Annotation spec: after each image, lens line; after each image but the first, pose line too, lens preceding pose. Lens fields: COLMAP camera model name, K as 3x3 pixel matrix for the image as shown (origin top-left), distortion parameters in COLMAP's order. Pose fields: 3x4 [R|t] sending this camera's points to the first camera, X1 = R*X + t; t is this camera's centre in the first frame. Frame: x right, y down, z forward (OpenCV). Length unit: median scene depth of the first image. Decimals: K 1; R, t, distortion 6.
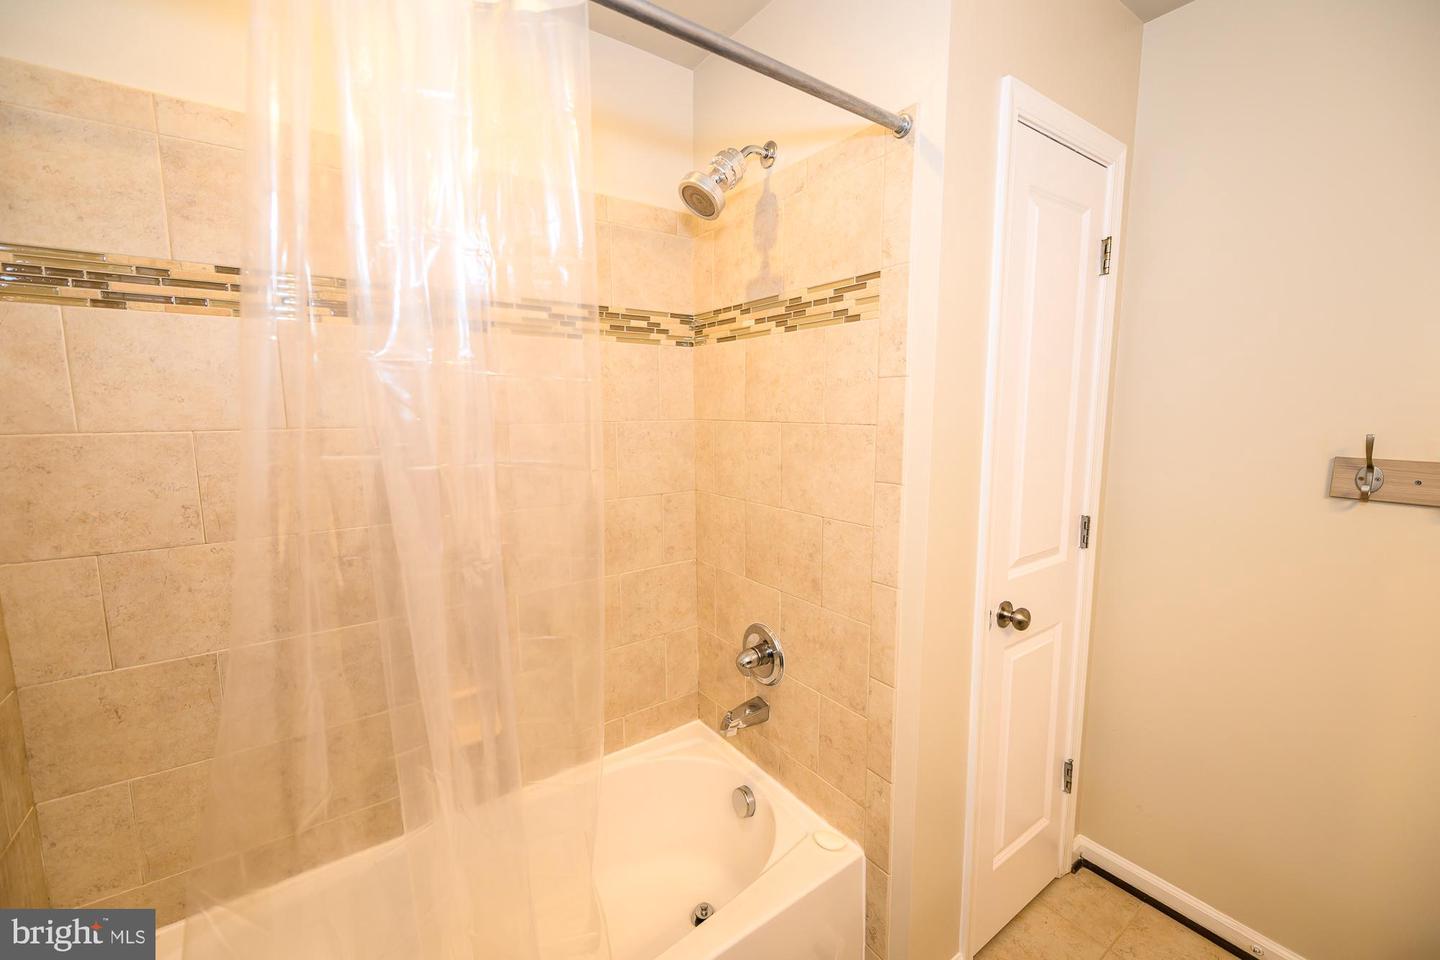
lens RADIAL K [[561.6, 0, 717.8], [0, 561.6, 477.2], [0, 0, 1]] dist [-0.002059, -0.000083]
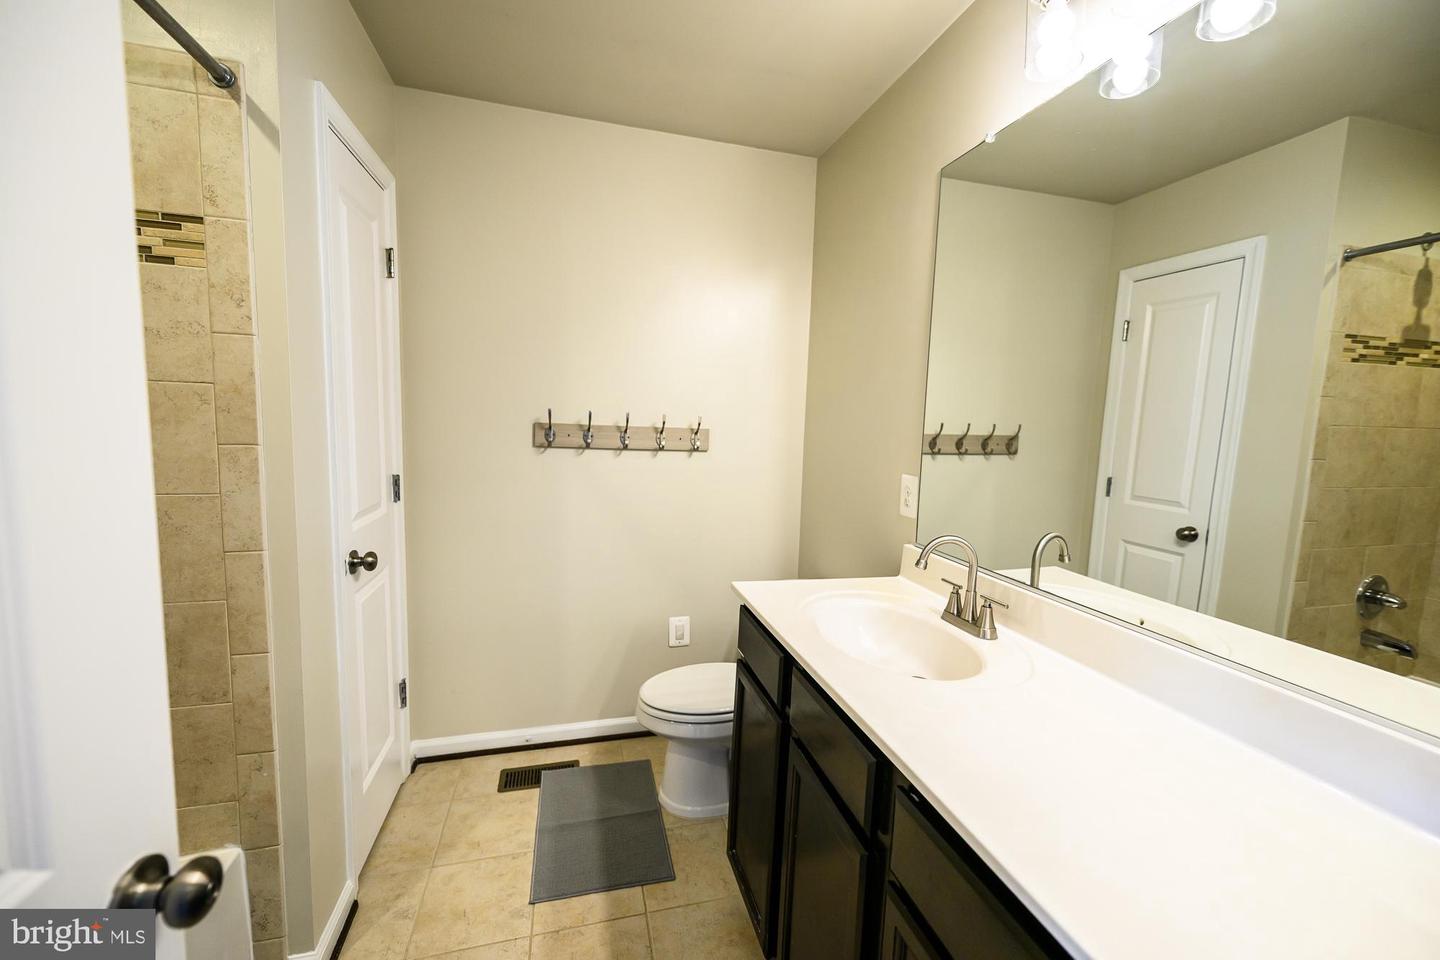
lens RADIAL K [[561.6, 0, 717.8], [0, 561.6, 477.2], [0, 0, 1]] dist [-0.002059, -0.000083]
pose [[0.344293, -0.082272, 0.935251, -0.298682], [0.076545, 0.995297, 0.059376, 0.067691], [-0.935737, 0.051146, 0.348971, -0.096753]]
